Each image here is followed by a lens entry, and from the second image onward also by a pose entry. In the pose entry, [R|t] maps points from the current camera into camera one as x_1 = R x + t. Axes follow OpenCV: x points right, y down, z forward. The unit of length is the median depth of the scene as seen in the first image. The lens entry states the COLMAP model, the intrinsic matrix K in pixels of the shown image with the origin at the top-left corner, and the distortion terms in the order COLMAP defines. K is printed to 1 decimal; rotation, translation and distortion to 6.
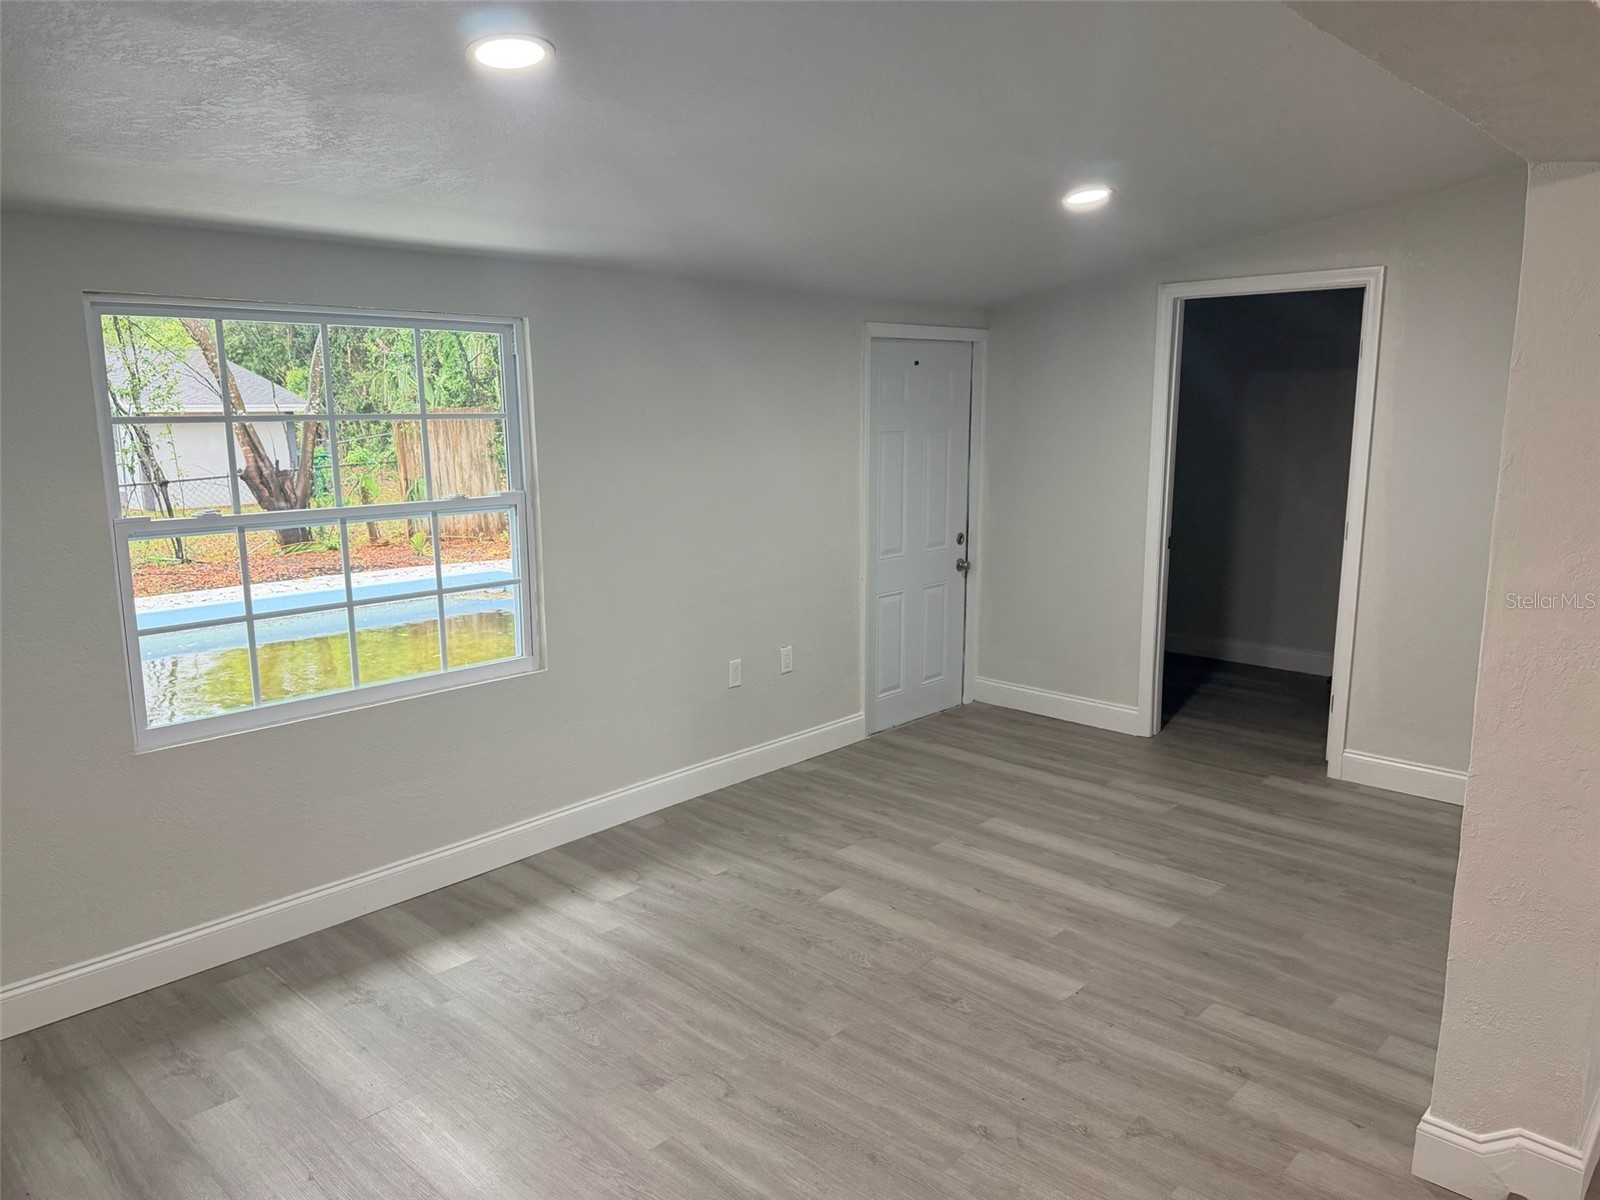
lens RADIAL K [[1125.6, 0, 805.5], [0, 1125.6, 603.9], [0, 0, 1]] dist [0.055861, -0.063965]
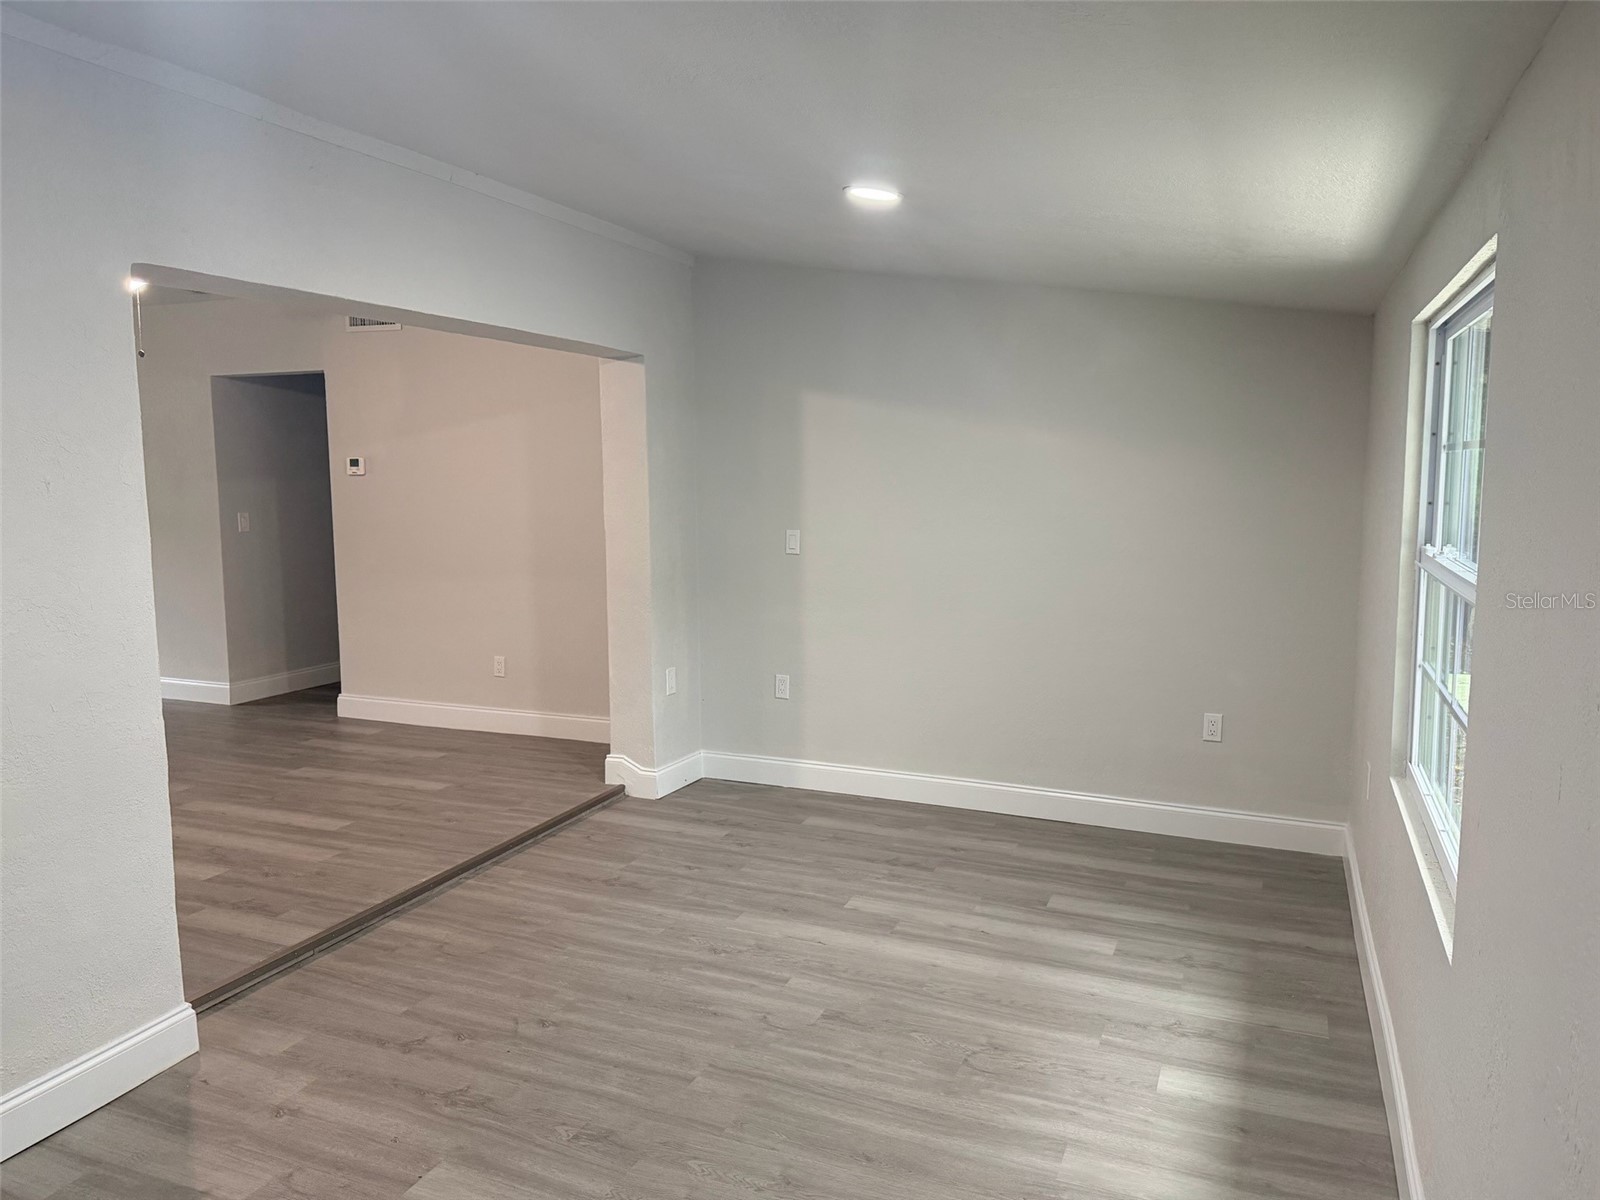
lens RADIAL K [[1125.6, 0, 805.5], [0, 1125.6, 603.9], [0, 0, 1]] dist [0.055861, -0.063965]
pose [[-0.934256, 0.055666, -0.352233, 0.256154], [-0.051176, 0.956588, 0.286915, -0.290795], [0.352913, 0.286078, -0.890849, 1.756996]]
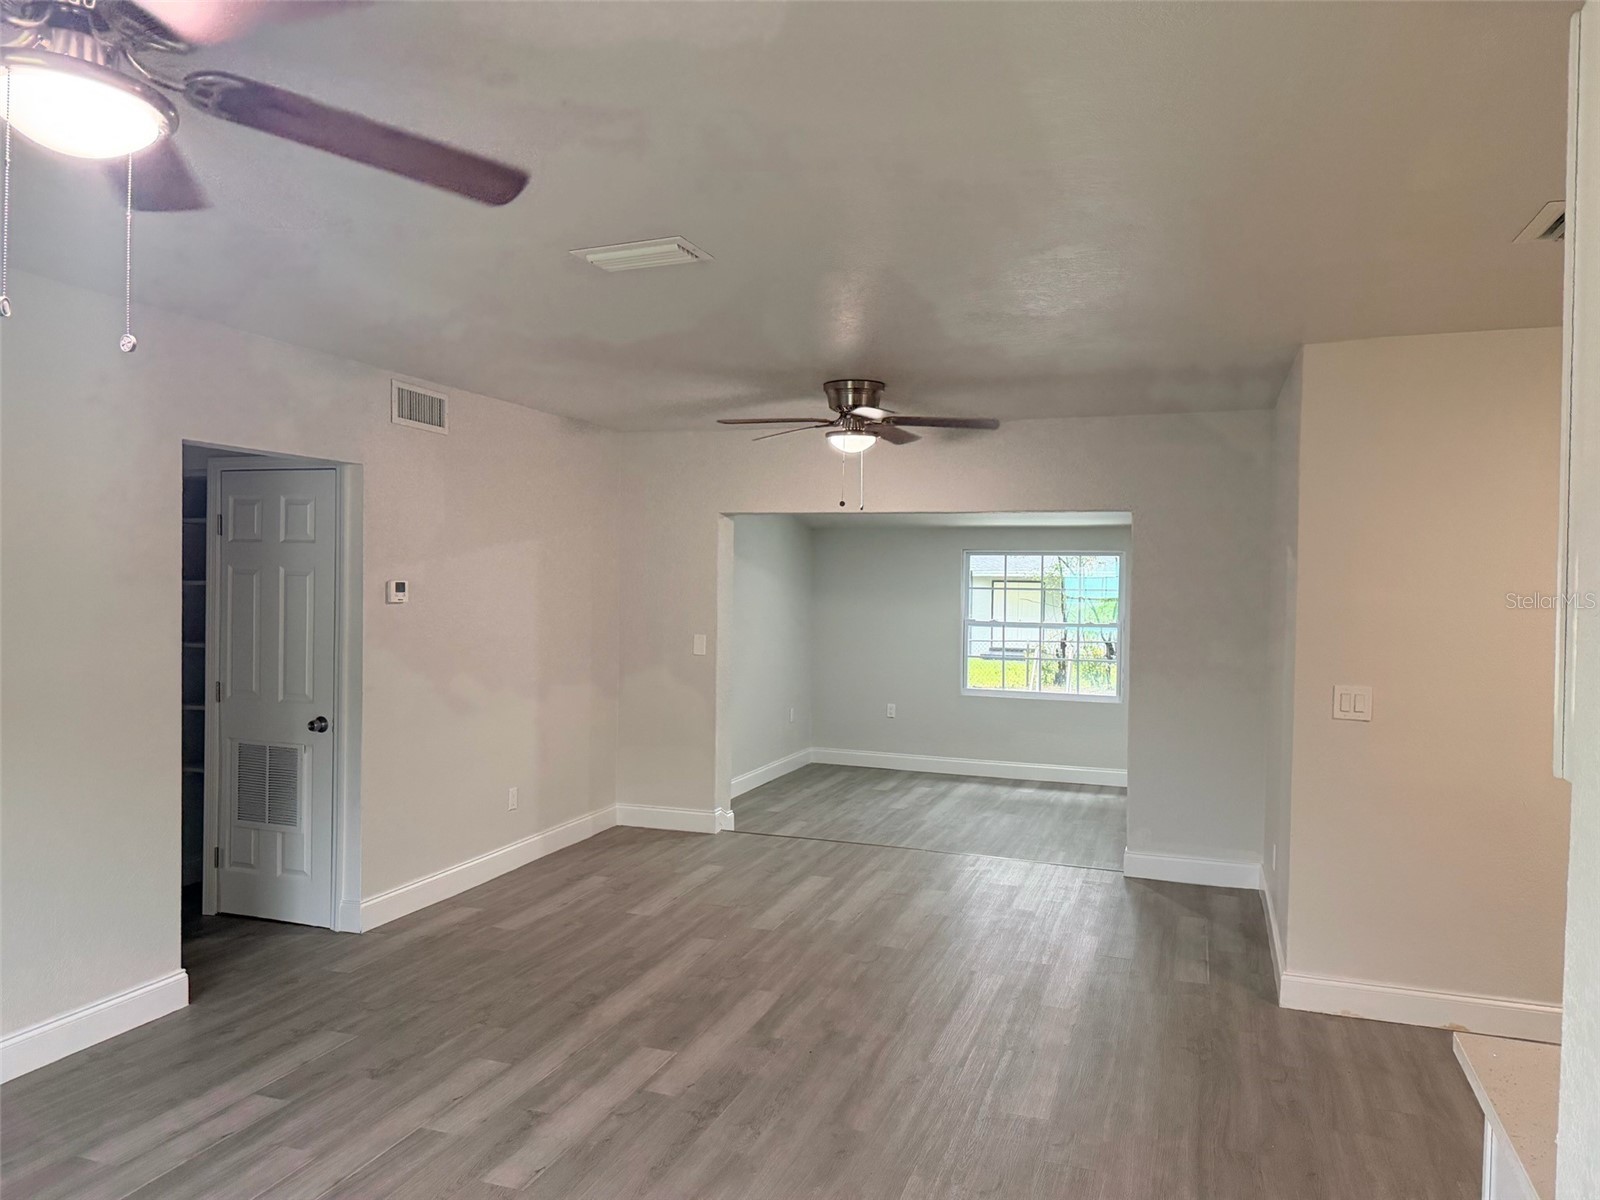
lens RADIAL K [[1130.7, 0, 800.0], [0, 1130.7, 600.0], [0, 0, 1]] dist [0.070980, -0.084717]
pose [[0.421139, 0.035425, -0.906304, 2.104324], [-0.183222, 0.981959, -0.046757, 0.108566], [0.888297, 0.185747, 0.420032, -0.755060]]
